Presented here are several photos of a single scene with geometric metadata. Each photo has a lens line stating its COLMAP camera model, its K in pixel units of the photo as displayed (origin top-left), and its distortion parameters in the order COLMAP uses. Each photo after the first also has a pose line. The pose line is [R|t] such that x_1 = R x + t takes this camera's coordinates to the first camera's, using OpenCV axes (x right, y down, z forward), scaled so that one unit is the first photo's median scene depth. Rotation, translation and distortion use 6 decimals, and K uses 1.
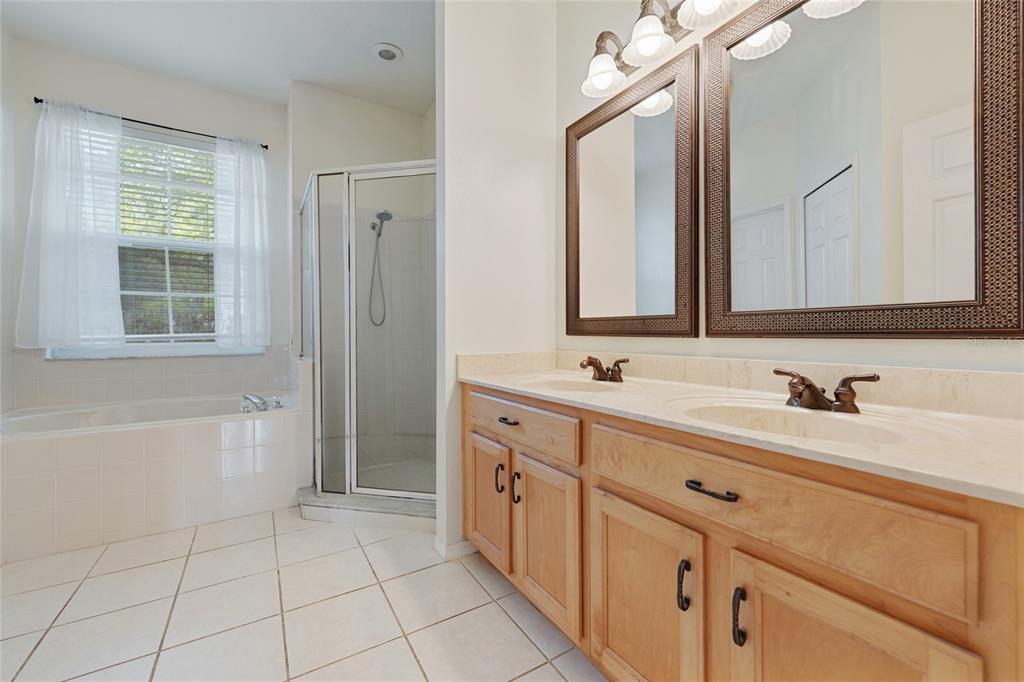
lens RADIAL K [[413.4, 0, 512.0], [0, 413.4, 341.0], [0, 0, 1]] dist [0.001051, 0.000122]
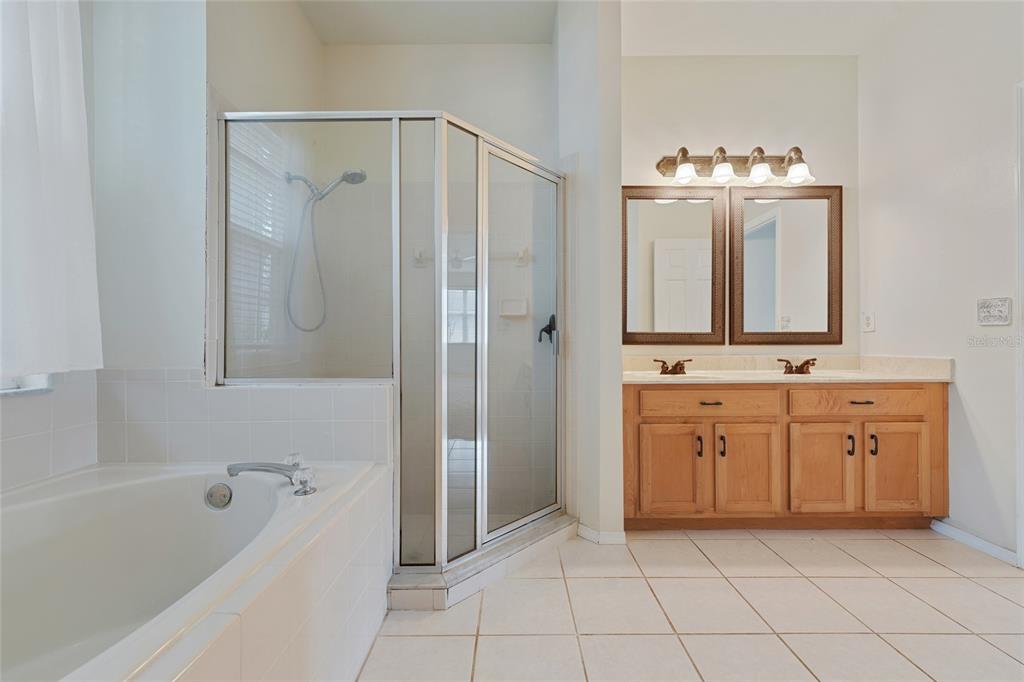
lens RADIAL K [[413.5, 0, 510.2], [0, 413.5, 331.3], [0, 0, 1]] dist [0.000384, 0.000106]
pose [[0.525466, 0.021171, 0.850551, -1.765946], [0.014592, 0.999319, -0.033889, -0.024419], [-0.850690, 0.030219, 0.524799, 0.896679]]
